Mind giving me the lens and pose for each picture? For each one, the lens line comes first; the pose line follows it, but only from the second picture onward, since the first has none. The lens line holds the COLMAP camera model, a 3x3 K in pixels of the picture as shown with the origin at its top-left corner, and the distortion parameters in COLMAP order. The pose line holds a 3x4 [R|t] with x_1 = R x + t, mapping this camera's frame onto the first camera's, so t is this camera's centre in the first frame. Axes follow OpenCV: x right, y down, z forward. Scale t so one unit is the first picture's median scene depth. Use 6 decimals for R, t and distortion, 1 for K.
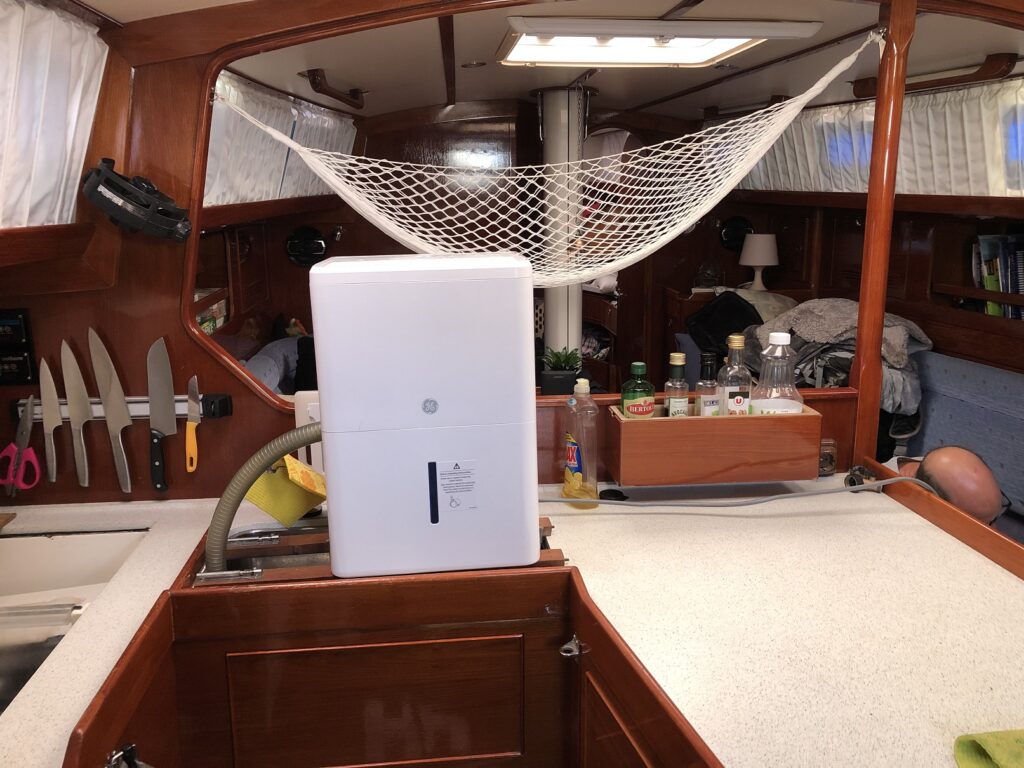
lens RADIAL K [[826.3, 0, 512.0], [0, 826.3, 384.0], [0, 0, 1]] dist [0.007445, 0.002315]
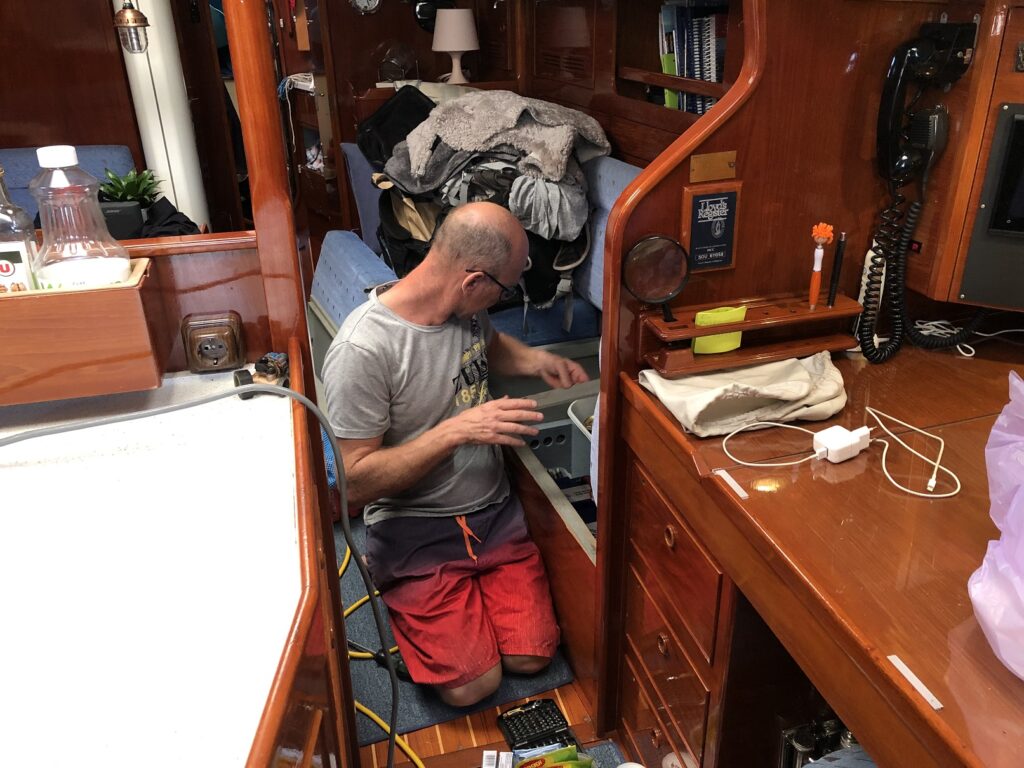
lens RADIAL K [[826.3, 0, 512.0], [0, 826.3, 384.0], [0, 0, 1]] dist [0.007445, 0.002315]
pose [[0.988772, -0.072077, 0.130898, 0.306308], [0.041257, 0.973609, 0.224461, -0.009579], [-0.143622, -0.216541, 0.965651, 0.201935]]
